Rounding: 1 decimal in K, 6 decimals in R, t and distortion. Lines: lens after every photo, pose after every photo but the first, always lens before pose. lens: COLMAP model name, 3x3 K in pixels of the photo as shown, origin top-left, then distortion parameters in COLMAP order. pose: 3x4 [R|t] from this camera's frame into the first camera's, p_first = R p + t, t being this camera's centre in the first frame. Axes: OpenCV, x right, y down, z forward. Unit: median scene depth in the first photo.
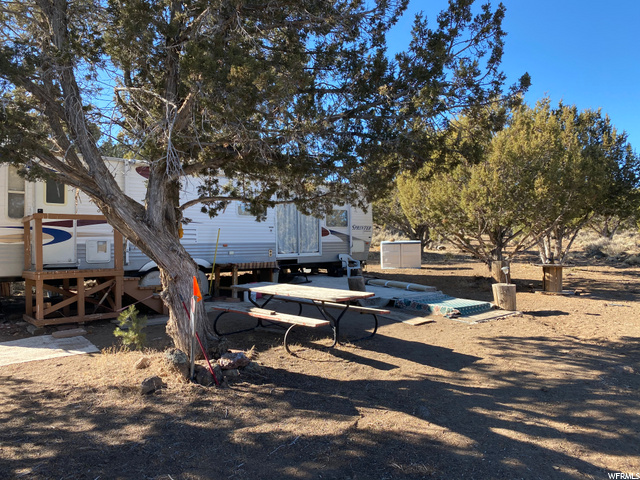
lens RADIAL K [[473.6, 0, 322.0], [0, 473.6, 236.2], [0, 0, 1]] dist [0.048084, -0.036168]
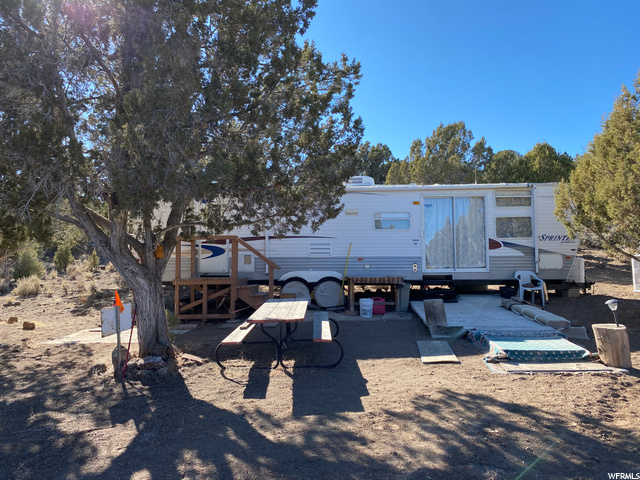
lens RADIAL K [[472.9, 0, 303.4], [0, 472.9, 233.7], [0, 0, 1]] dist [0.083412, -0.115589]
pose [[0.738078, -0.024167, -0.674282, 0.847102], [0.009899, 0.999639, -0.024992, -0.024451], [0.674643, 0.011771, 0.738051, 0.350619]]
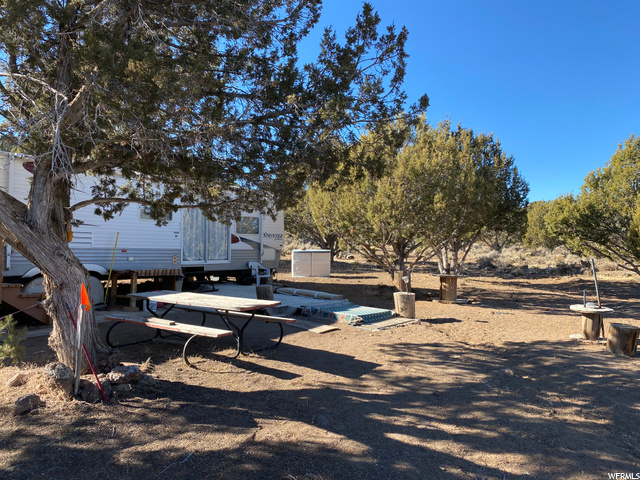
lens RADIAL K [[473.6, 0, 322.0], [0, 473.6, 236.2], [0, 0, 1]] dist [0.048084, -0.036168]
pose [[0.983080, 0.027117, 0.181158, 0.014353], [-0.024014, 0.999525, -0.019303, -0.000195], [-0.181595, 0.014626, 0.983265, 0.005386]]
